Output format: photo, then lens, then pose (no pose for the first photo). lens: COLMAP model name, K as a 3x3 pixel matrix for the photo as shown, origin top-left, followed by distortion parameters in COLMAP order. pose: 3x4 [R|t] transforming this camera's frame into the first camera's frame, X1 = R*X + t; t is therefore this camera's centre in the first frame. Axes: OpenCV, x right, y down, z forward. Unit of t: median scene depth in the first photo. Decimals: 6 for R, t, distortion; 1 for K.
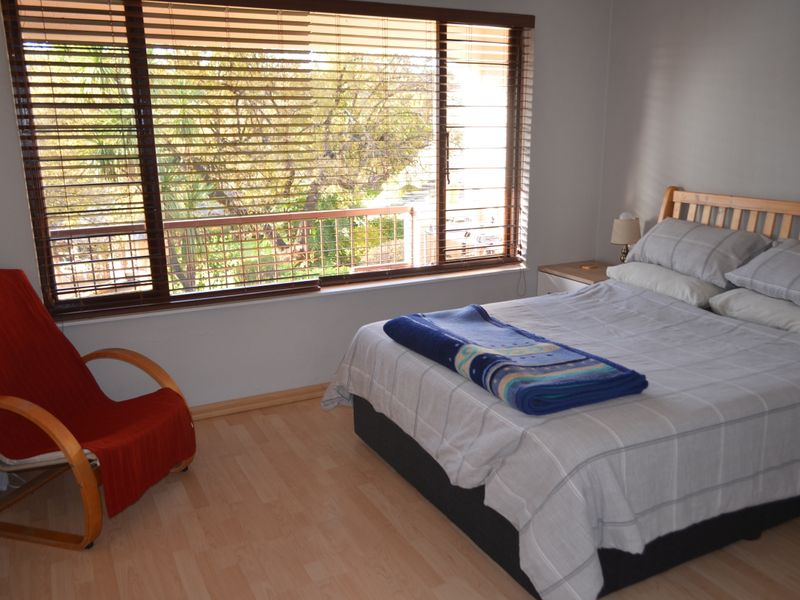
lens RADIAL K [[702.6, 0, 407.5], [0, 702.6, 311.7], [0, 0, 1]] dist [-0.015127, 0.004680]
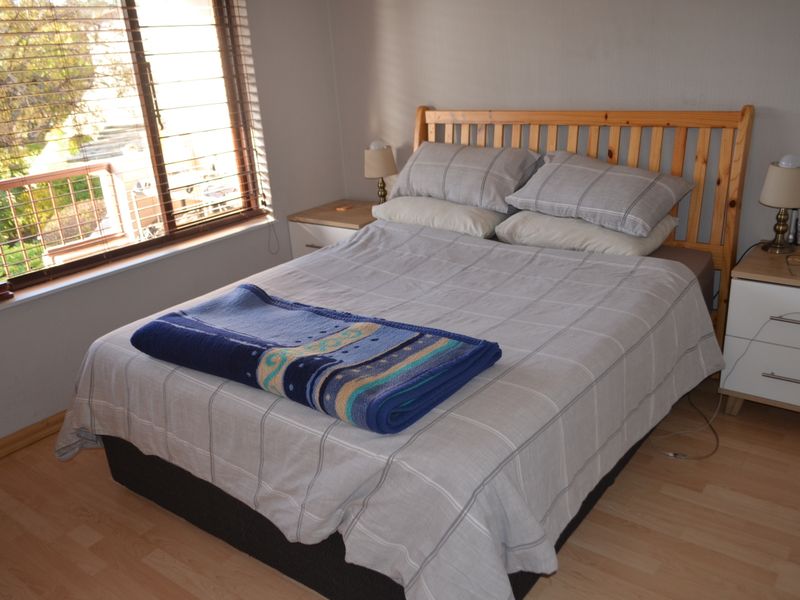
lens RADIAL K [[702.6, 0, 407.5], [0, 702.6, 311.7], [0, 0, 1]] dist [-0.015127, 0.004680]
pose [[0.902369, -0.201249, 0.381089, -0.040552], [0.165106, 0.978239, 0.125648, -0.044219], [-0.398082, -0.050461, 0.915961, 0.201238]]
